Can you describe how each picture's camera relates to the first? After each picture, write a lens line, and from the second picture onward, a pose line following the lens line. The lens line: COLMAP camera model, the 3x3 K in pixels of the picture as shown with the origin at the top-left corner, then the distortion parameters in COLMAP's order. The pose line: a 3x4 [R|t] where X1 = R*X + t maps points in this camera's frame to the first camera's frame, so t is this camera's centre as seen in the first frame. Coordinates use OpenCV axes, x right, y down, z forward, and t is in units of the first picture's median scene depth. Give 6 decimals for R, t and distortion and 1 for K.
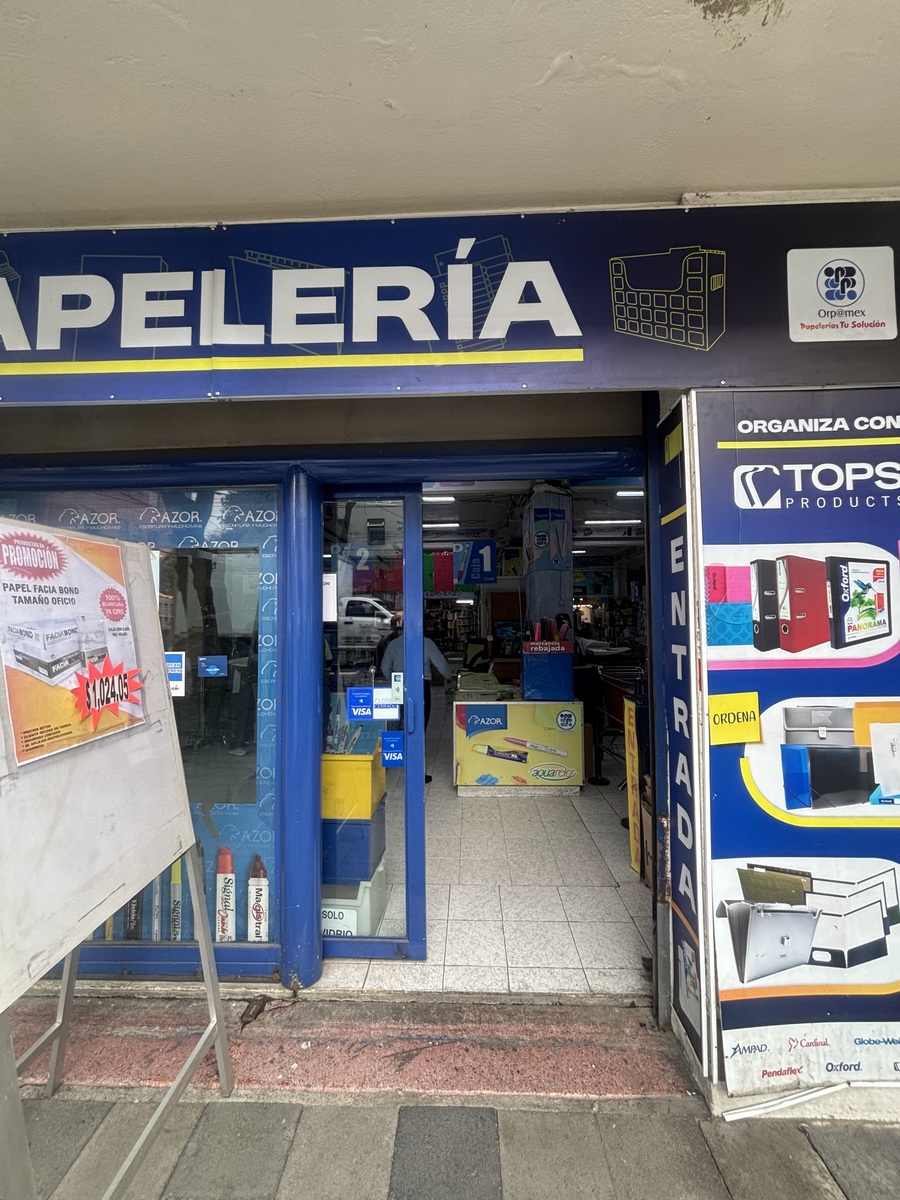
lens RADIAL K [[482.6, 0, 450.0], [0, 482.6, 600.0], [0, 0, 1]] dist [-0.011950, 0.007978]
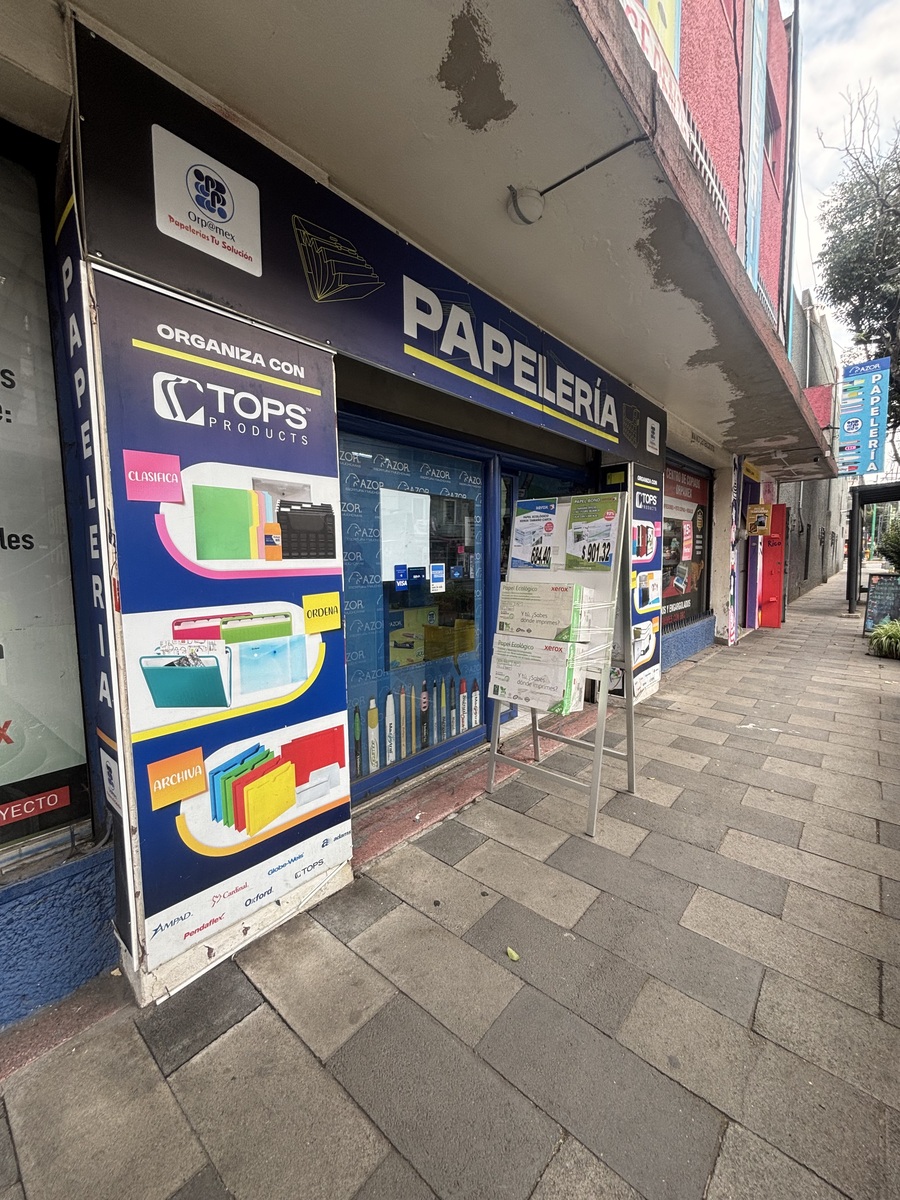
lens RADIAL K [[482.6, 0, 450.0], [0, 482.6, 600.0], [0, 0, 1]] dist [-0.011950, 0.007978]
pose [[0.637247, -0.068640, 0.767597, -2.340143], [-0.027999, 0.993306, 0.112068, 0.068962], [-0.770151, -0.092907, 0.631060, -0.004063]]
